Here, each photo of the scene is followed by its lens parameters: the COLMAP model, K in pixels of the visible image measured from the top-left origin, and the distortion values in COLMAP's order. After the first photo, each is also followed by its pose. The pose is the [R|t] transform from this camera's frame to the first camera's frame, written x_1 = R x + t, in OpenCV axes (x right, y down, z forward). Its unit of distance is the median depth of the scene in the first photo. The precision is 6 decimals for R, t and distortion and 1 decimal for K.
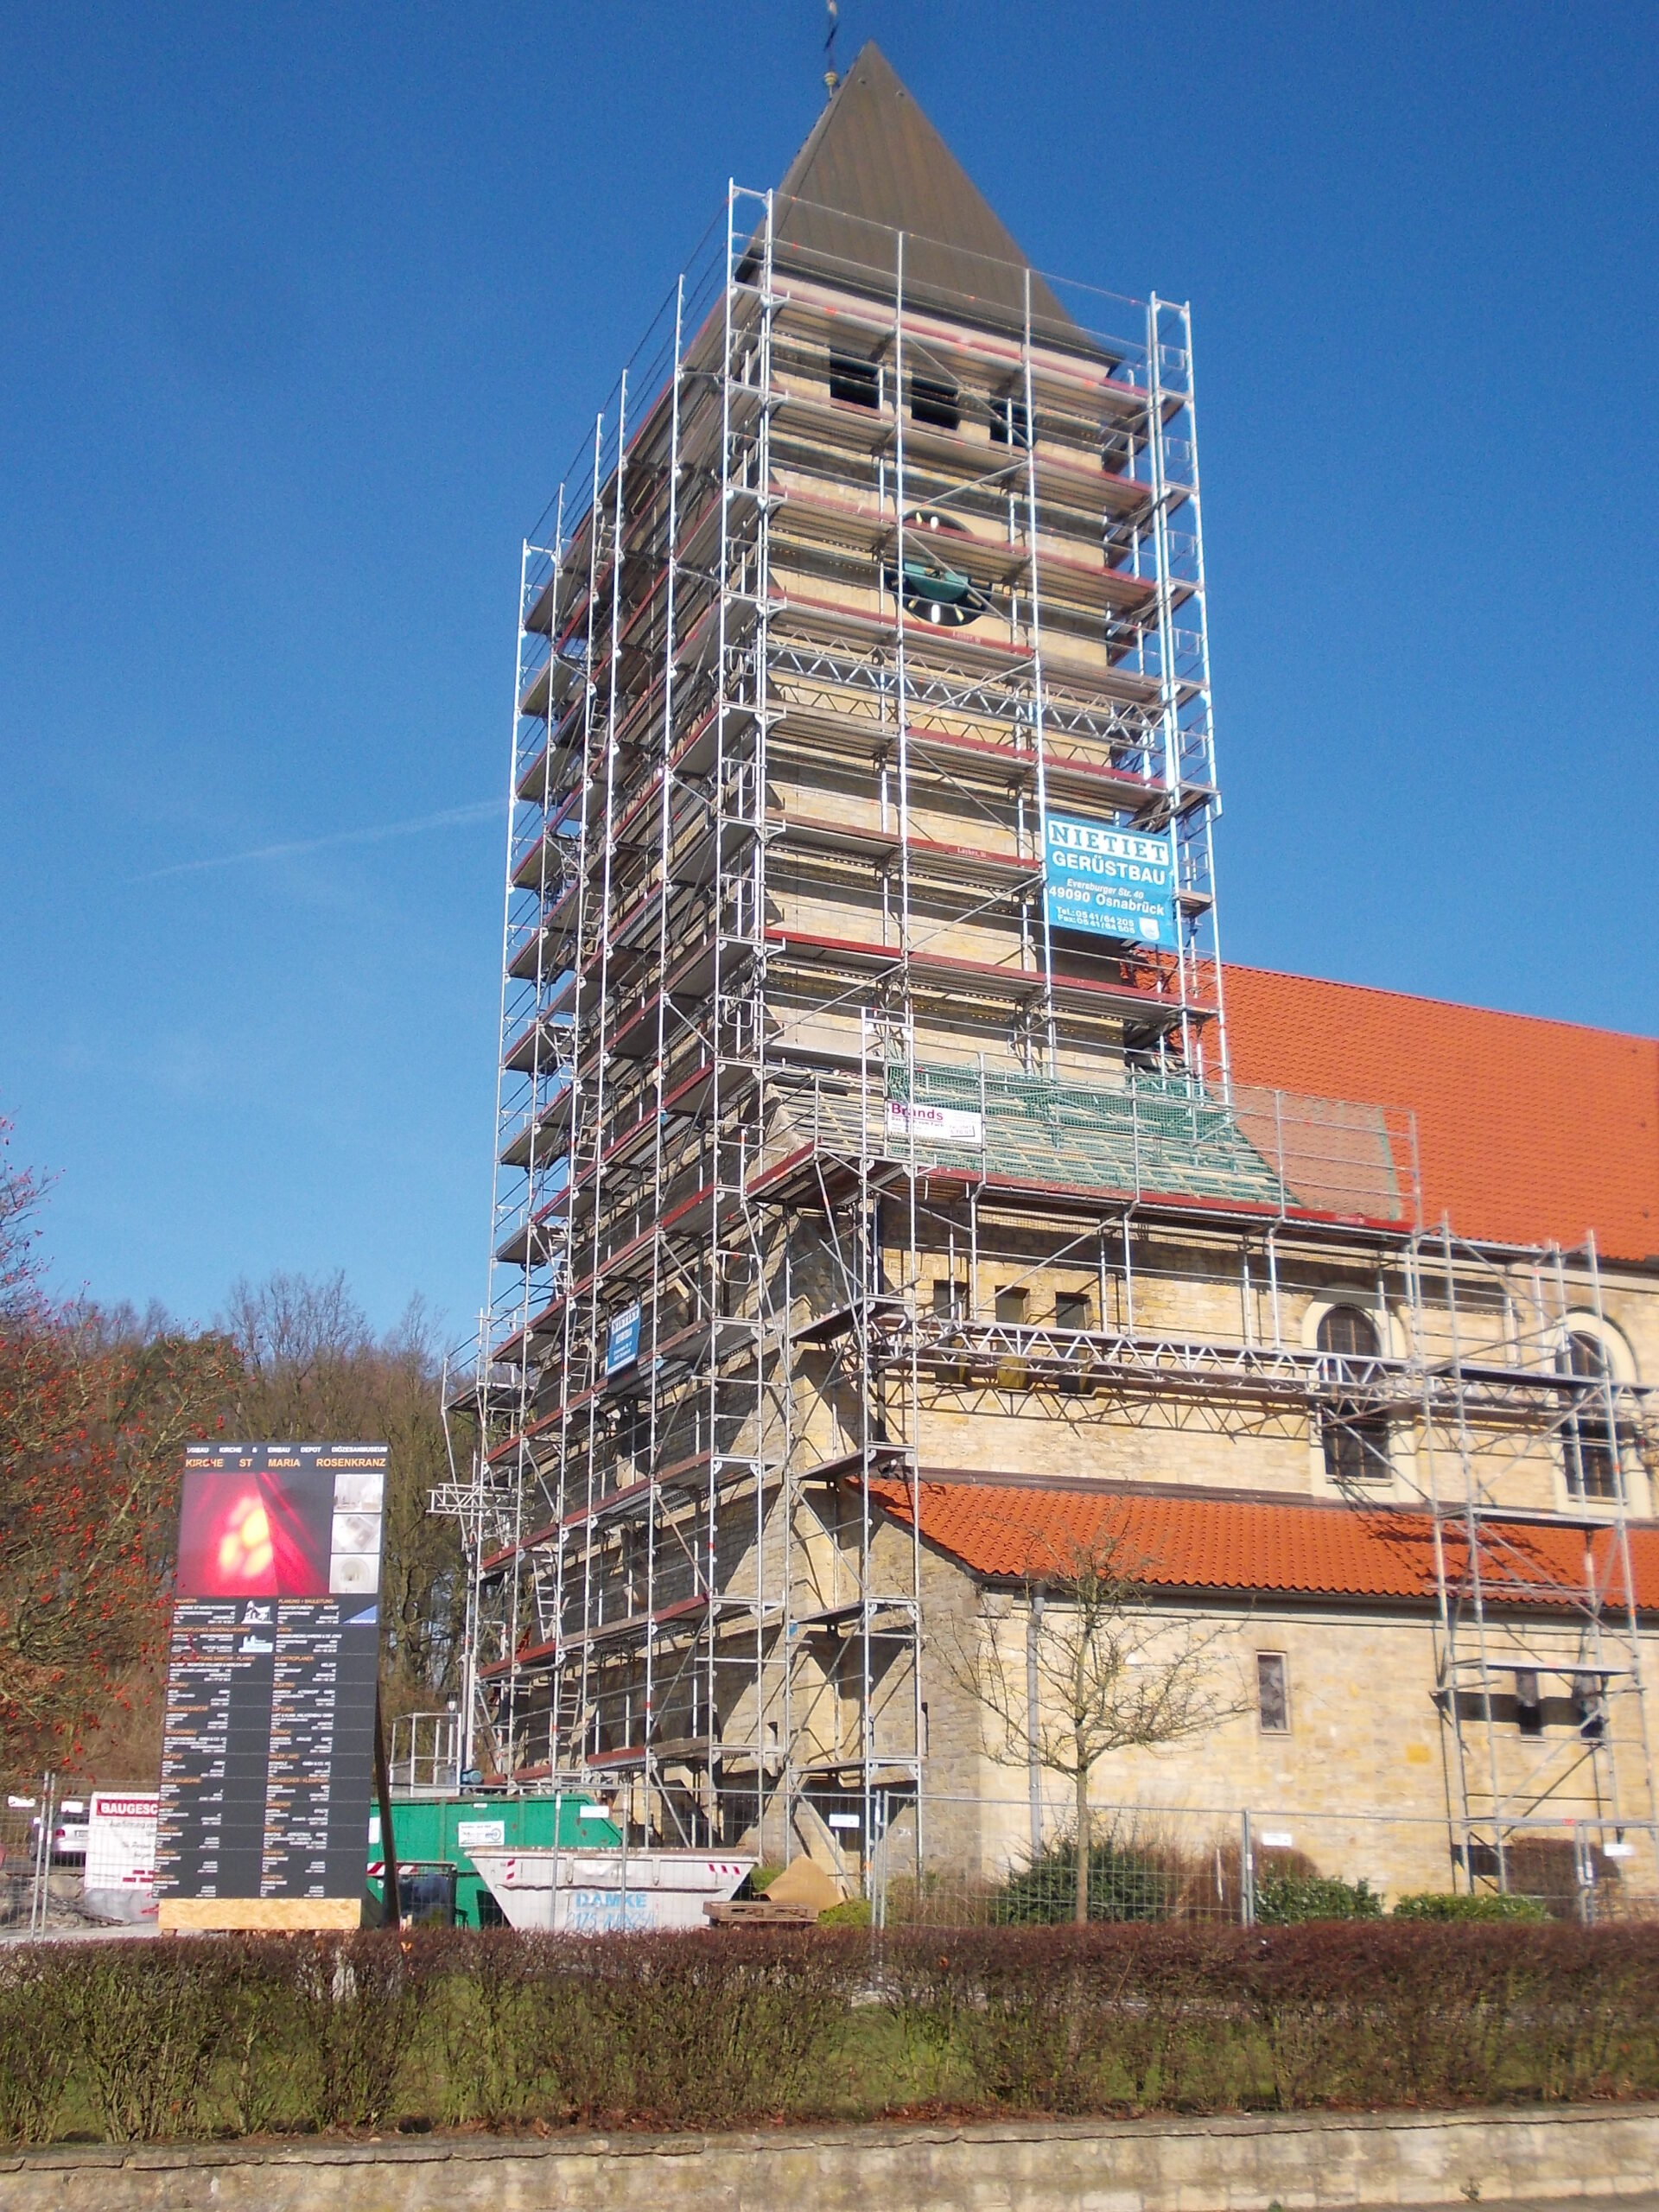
lens RADIAL K [[2383.7, 0, 829.5], [0, 2383.7, 1106.0], [0, 0, 1]] dist [0.003039, -0.005085]
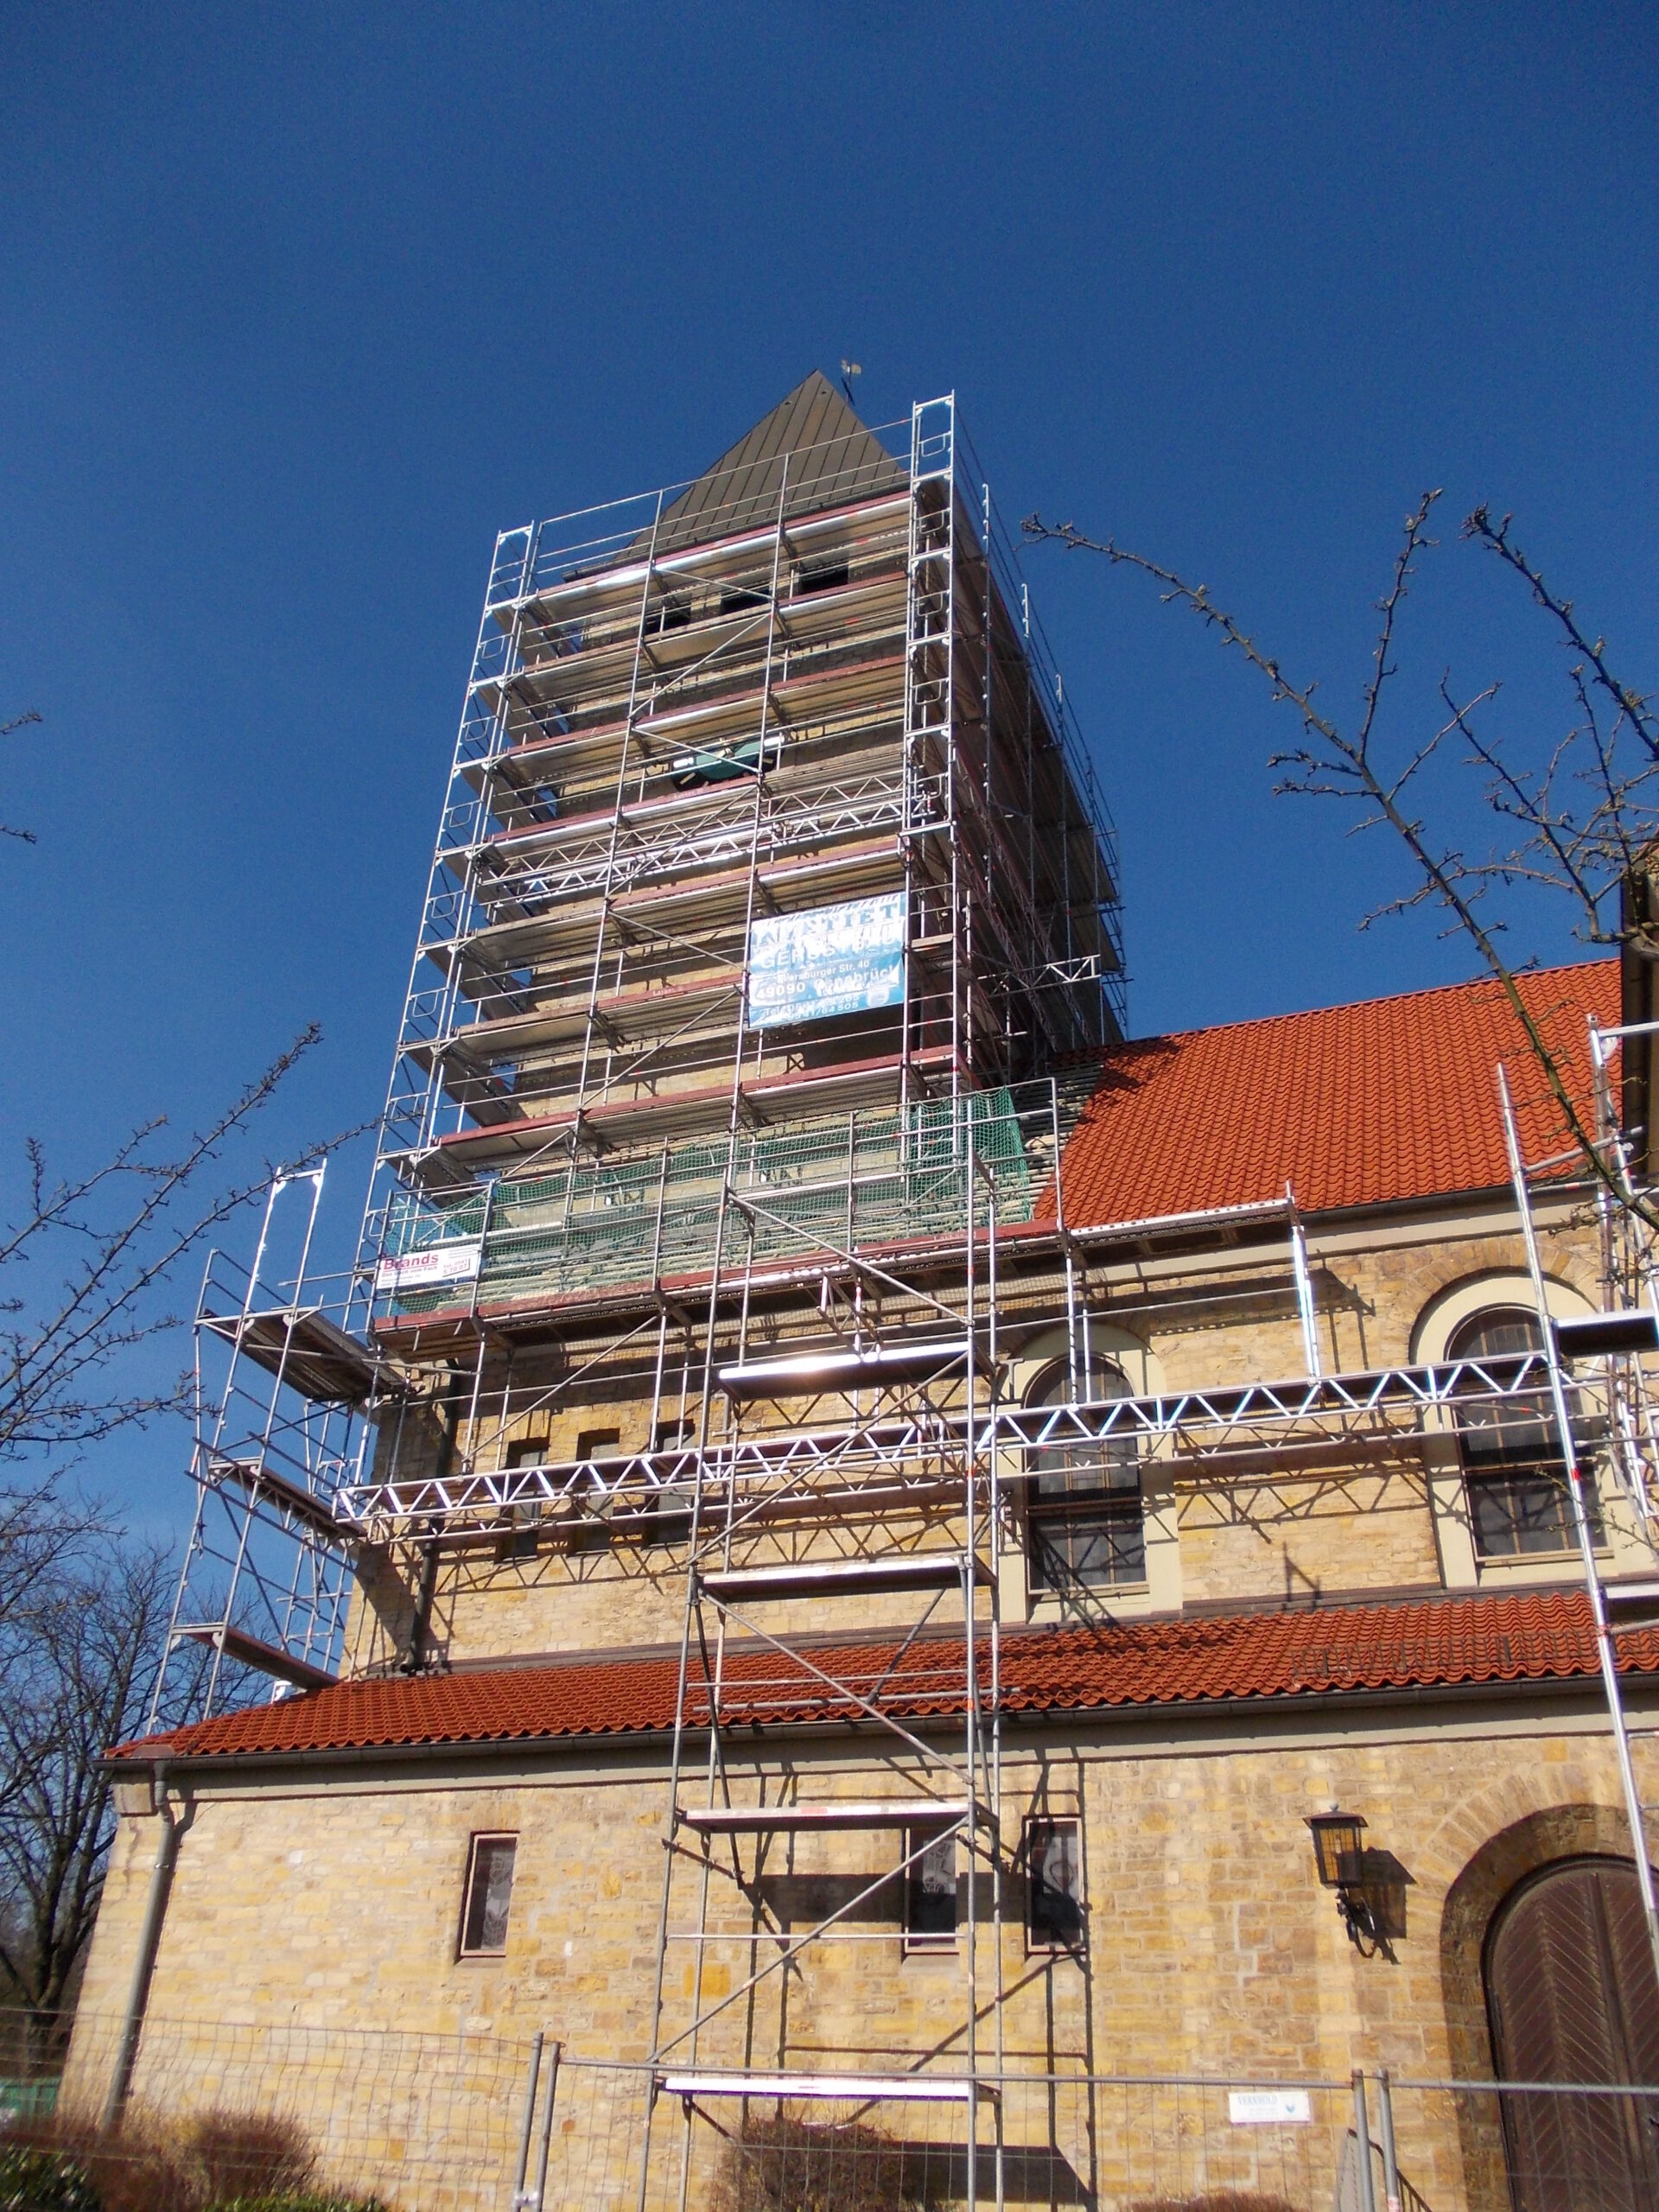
lens RADIAL K [[1852.9, 0, 829.5], [0, 1852.9, 1106.0], [0, 0, 1]] dist [-0.006330, -0.002570]
pose [[0.706021, -0.346578, -0.617591, 0.592447], [0.183044, 0.931740, -0.313618, 0.193503], [0.684127, 0.108374, 0.721266, 0.575868]]
